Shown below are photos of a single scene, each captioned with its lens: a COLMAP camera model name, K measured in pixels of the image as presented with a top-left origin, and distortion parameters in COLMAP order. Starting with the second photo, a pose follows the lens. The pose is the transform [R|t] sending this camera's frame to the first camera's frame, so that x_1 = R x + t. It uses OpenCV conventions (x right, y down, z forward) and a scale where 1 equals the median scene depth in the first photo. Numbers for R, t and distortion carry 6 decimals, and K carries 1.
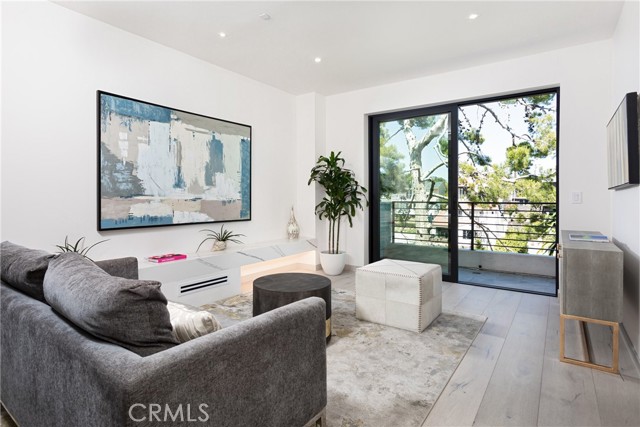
lens RADIAL K [[346.1, 0, 313.6], [0, 346.1, 201.5], [0, 0, 1]] dist [0.006492, 0.002061]
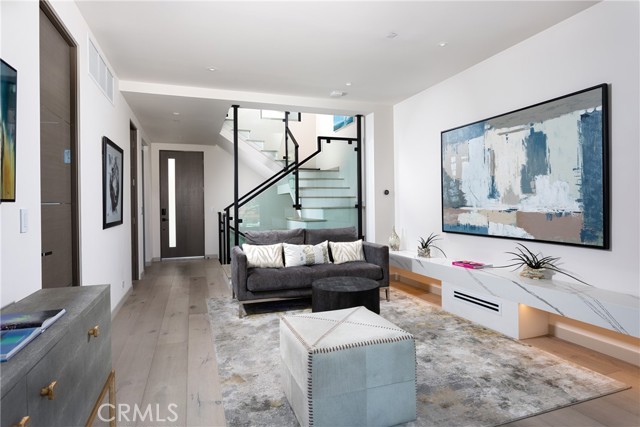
lens RADIAL K [[369.7, 0, 321.0], [0, 369.7, 208.6], [0, 0, 1]] dist [-0.009268, -0.001697]
pose [[-0.576490, 0.014311, -0.816979, 0.722732], [0.000986, 0.999858, 0.016819, -0.028388], [0.817104, 0.008890, -0.576422, 1.199044]]
